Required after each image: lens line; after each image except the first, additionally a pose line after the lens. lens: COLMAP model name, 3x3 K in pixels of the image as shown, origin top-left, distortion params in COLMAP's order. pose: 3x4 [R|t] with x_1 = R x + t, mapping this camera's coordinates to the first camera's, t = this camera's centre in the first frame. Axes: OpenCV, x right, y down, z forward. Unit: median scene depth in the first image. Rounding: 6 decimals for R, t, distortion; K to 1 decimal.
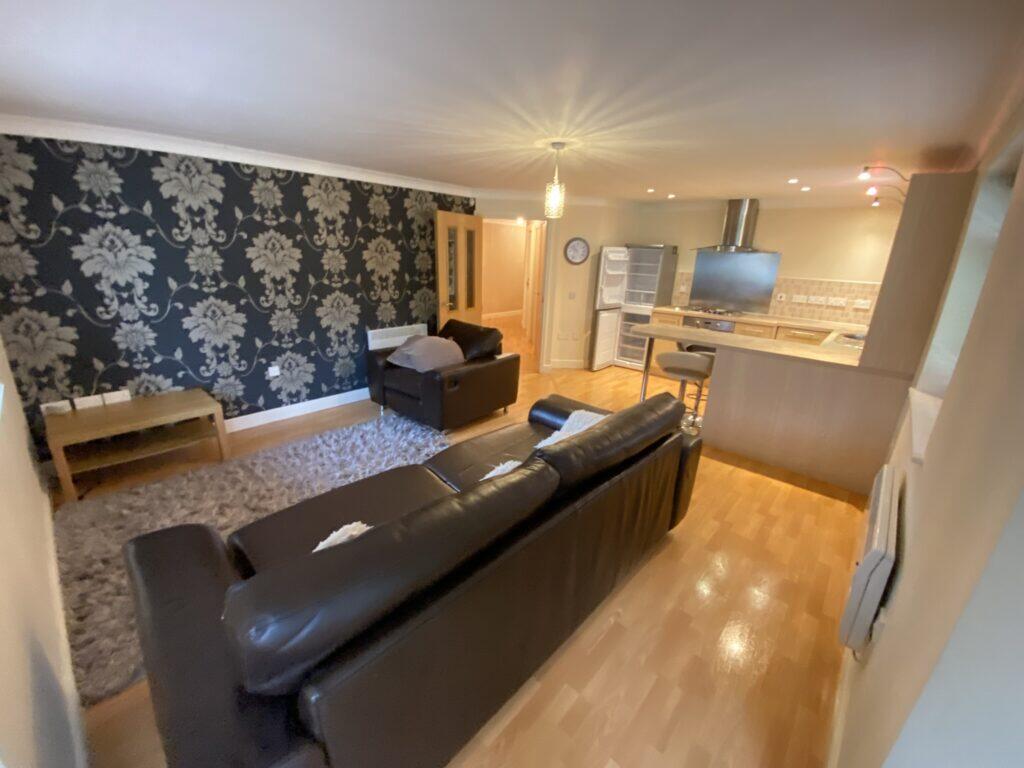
lens RADIAL K [[412.4, 0, 506.5], [0, 412.4, 383.1], [0, 0, 1]] dist [-0.001527, -0.008510]
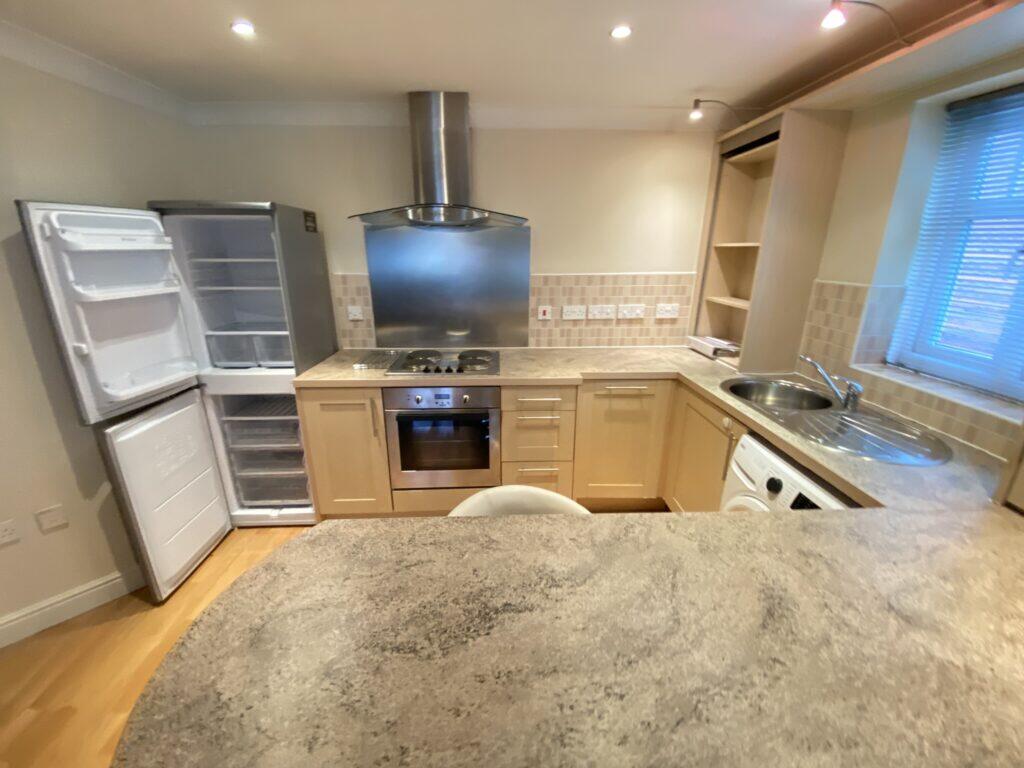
lens RADIAL K [[412.4, 0, 496.1], [0, 412.4, 386.0], [0, 0, 1]] dist [-0.001527, -0.008510]
pose [[0.740502, -0.232711, 0.630478, 0.329447], [0.229906, 0.969251, 0.087727, -0.212478], [-0.631507, 0.079988, 0.771234, 0.771990]]
